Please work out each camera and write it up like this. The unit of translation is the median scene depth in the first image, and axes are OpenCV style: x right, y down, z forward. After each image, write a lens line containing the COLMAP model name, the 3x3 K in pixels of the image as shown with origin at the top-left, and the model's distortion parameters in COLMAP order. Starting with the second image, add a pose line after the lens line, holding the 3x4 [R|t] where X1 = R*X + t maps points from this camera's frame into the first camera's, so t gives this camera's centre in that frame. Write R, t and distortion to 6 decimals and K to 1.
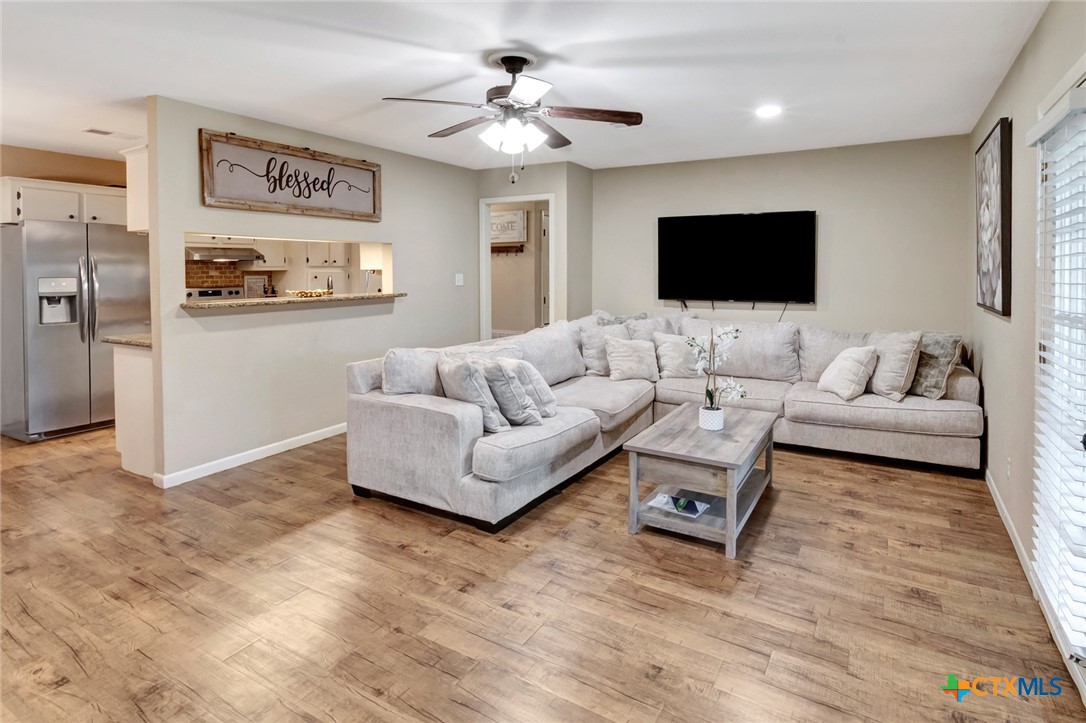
lens RADIAL K [[577.3, 0, 542.7], [0, 577.3, 283.4], [0, 0, 1]] dist [0.001192, 0.000940]
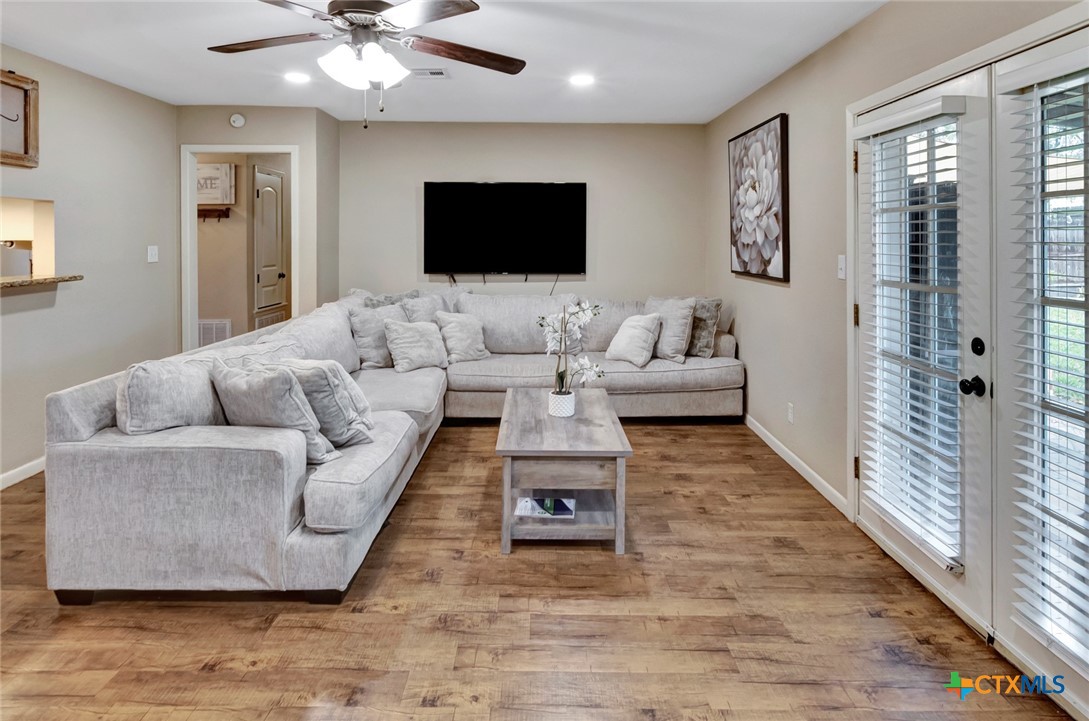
lens RADIAL K [[614.0, 0, 543.1], [0, 614.0, 240.3], [0, 0, 1]] dist [-0.003381, 0.001035]
pose [[0.854587, 0.000898, 0.519307, -0.240420], [0.010149, 0.999779, -0.018431, -0.008616], [-0.519209, 0.021022, 0.854389, 0.173731]]
